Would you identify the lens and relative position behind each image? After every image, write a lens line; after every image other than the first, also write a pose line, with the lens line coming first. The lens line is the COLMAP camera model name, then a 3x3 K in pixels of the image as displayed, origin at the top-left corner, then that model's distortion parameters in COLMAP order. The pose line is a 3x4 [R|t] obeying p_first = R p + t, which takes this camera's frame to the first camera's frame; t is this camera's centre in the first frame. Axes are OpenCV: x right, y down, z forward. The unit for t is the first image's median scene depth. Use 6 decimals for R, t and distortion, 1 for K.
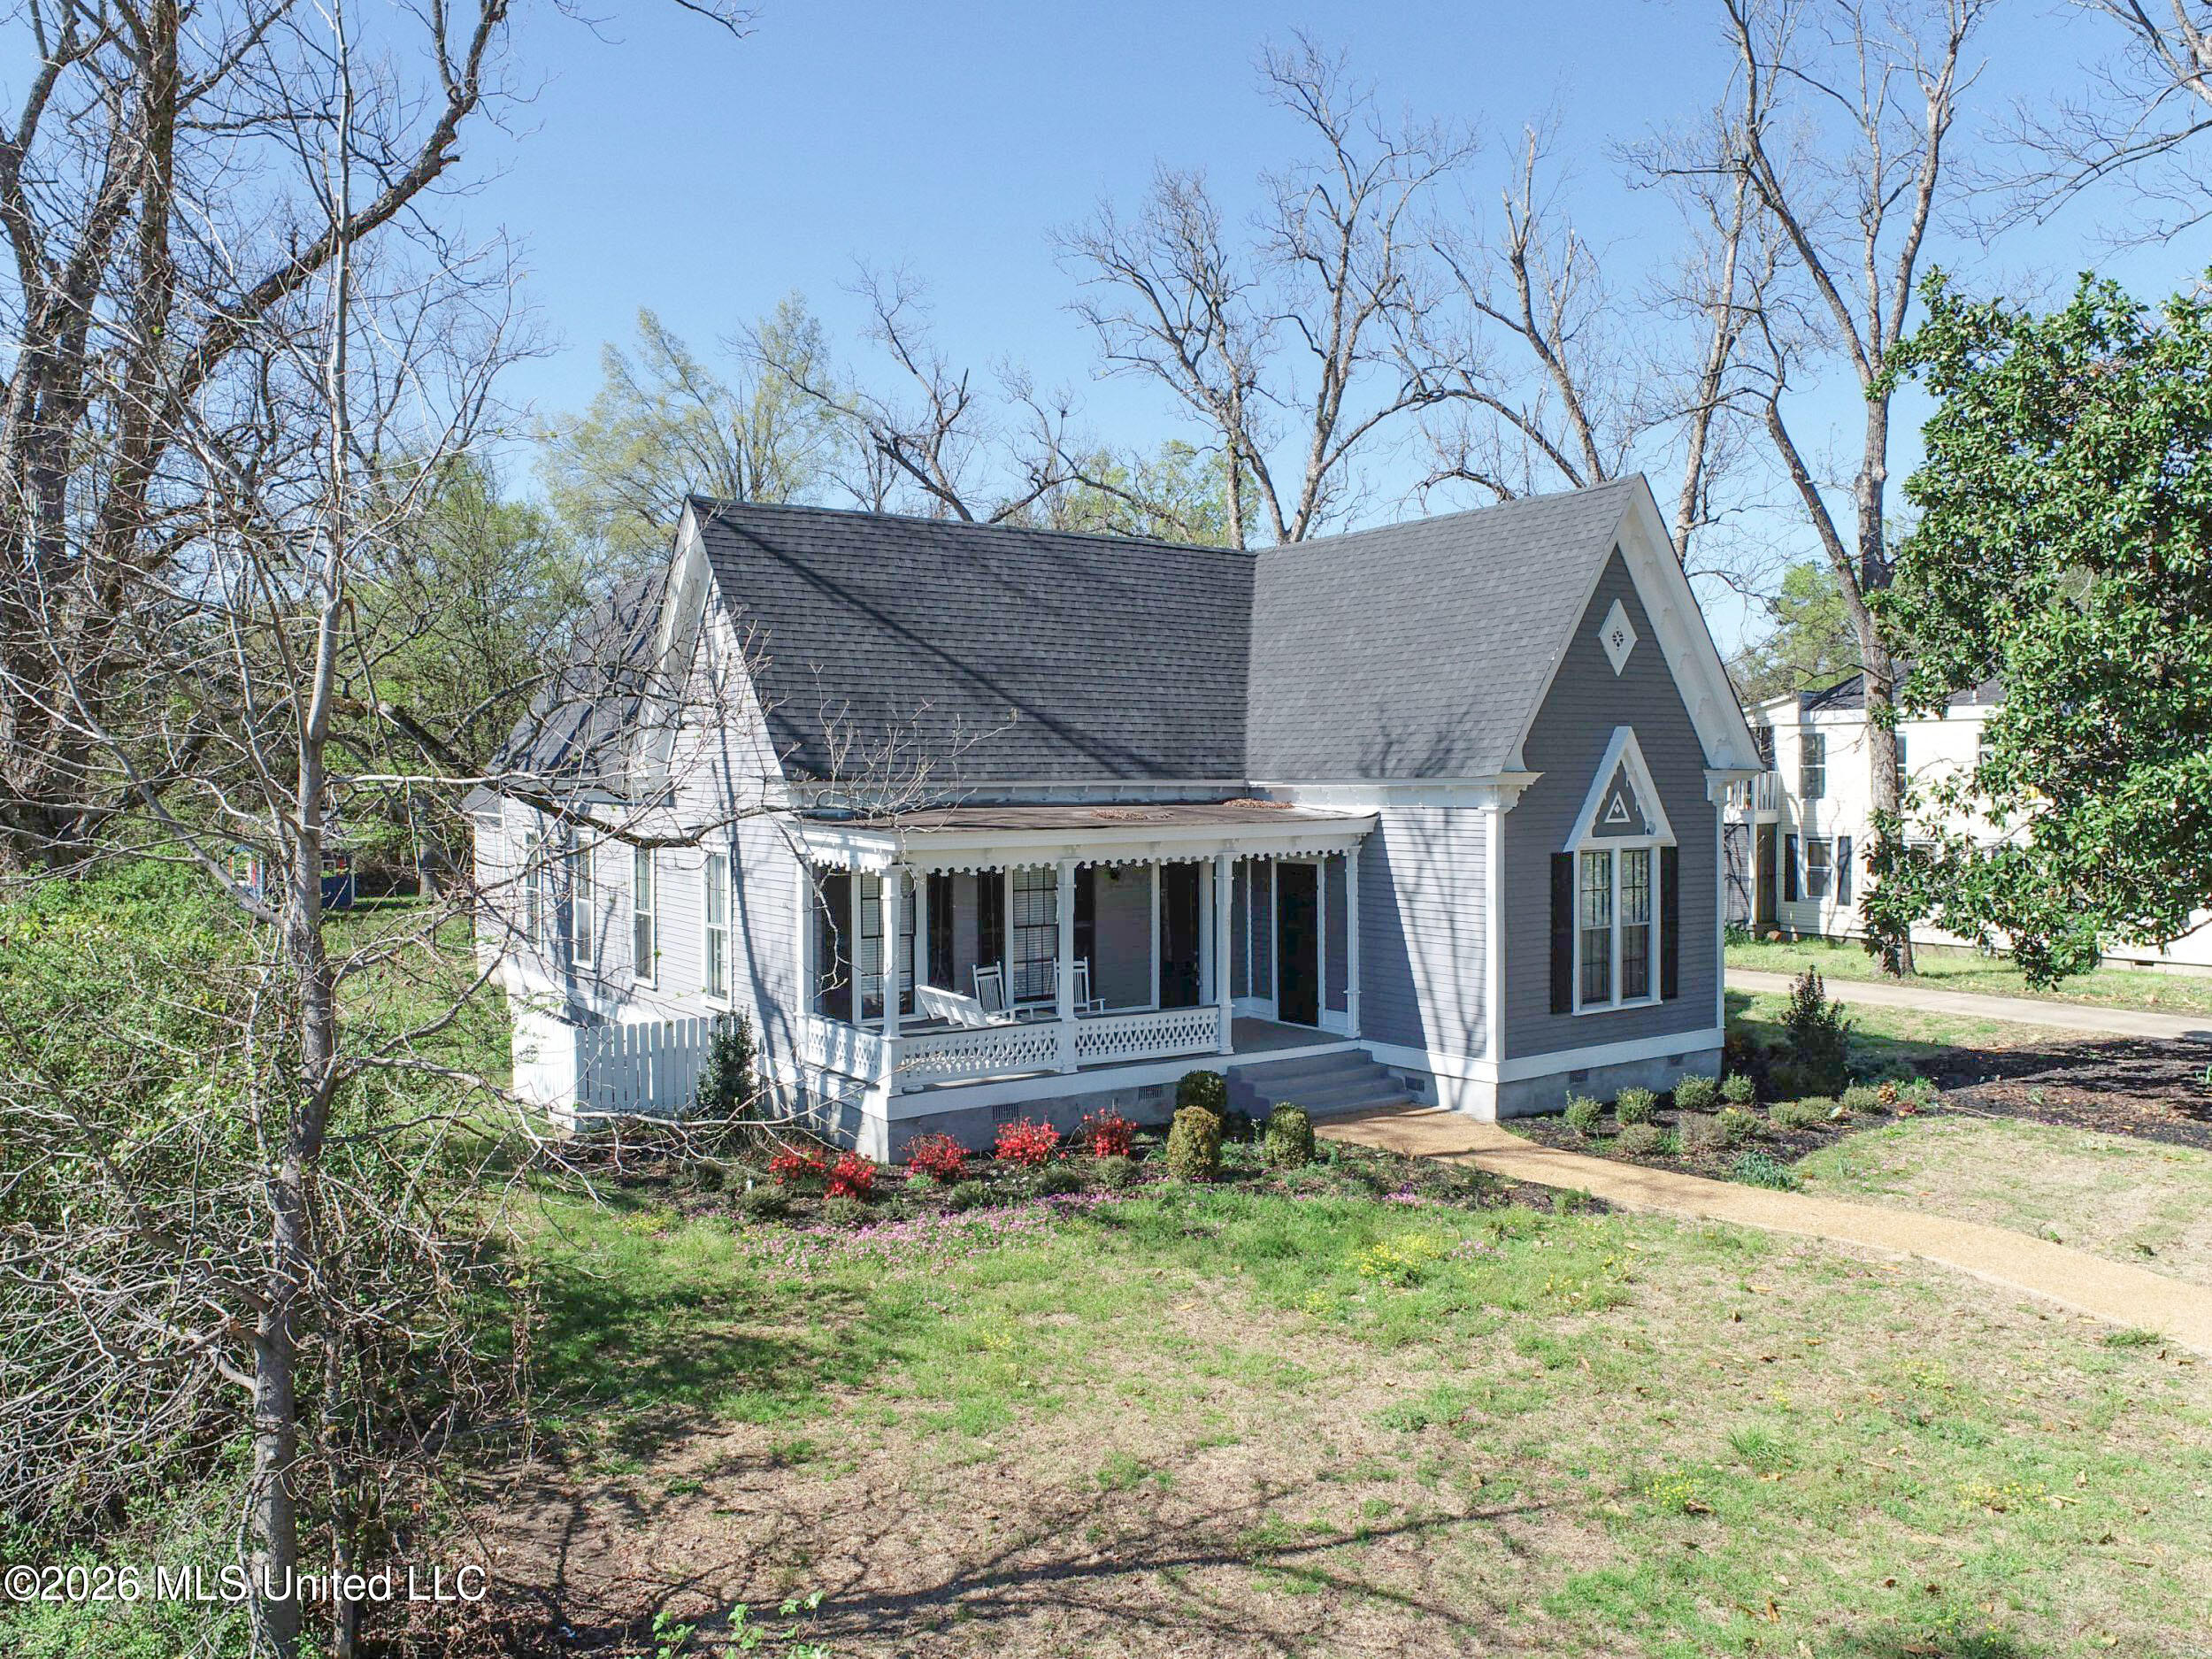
lens RADIAL K [[1646.4, 0, 1099.9], [0, 1646.4, 832.2], [0, 0, 1]] dist [-0.017229, 0.005092]
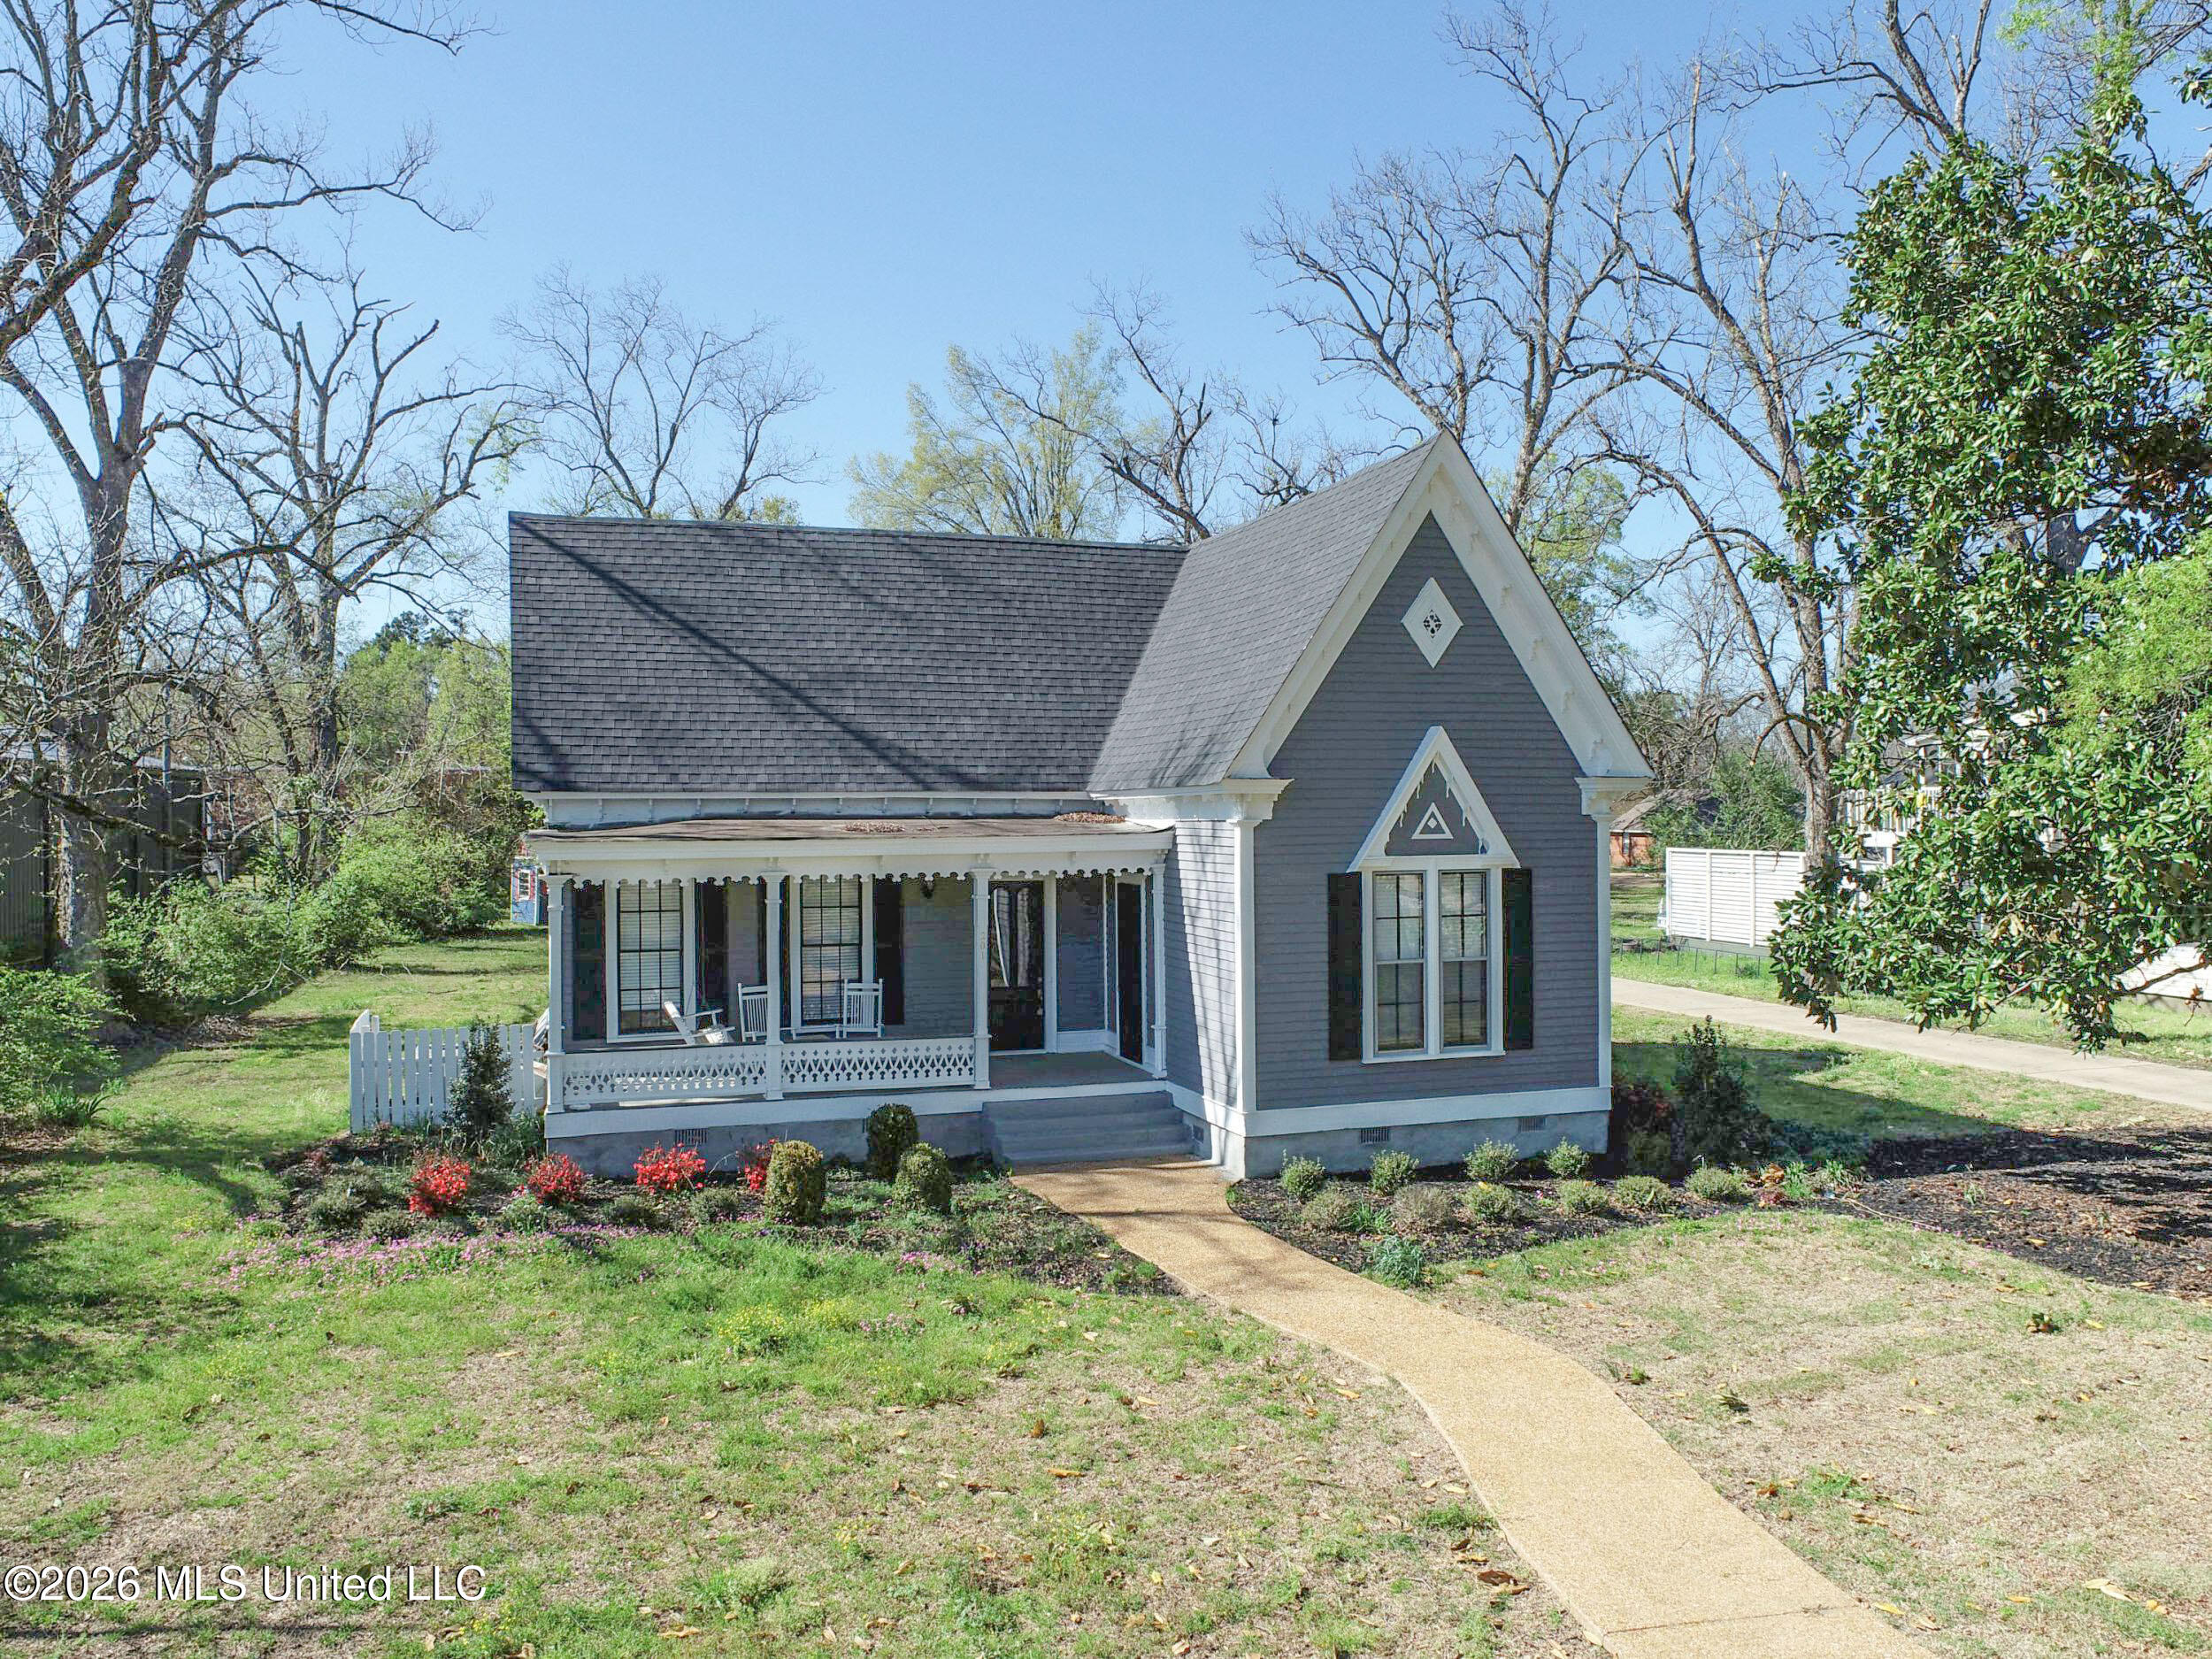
lens RADIAL K [[1646.4, 0, 1110.8], [0, 1646.4, 837.8], [0, 0, 1]] dist [-0.017229, 0.005092]
pose [[0.959462, 0.005298, -0.281789, 0.394797], [-0.009291, 0.999874, -0.012836, 0.005935], [0.281685, 0.014933, 0.959391, 0.133654]]
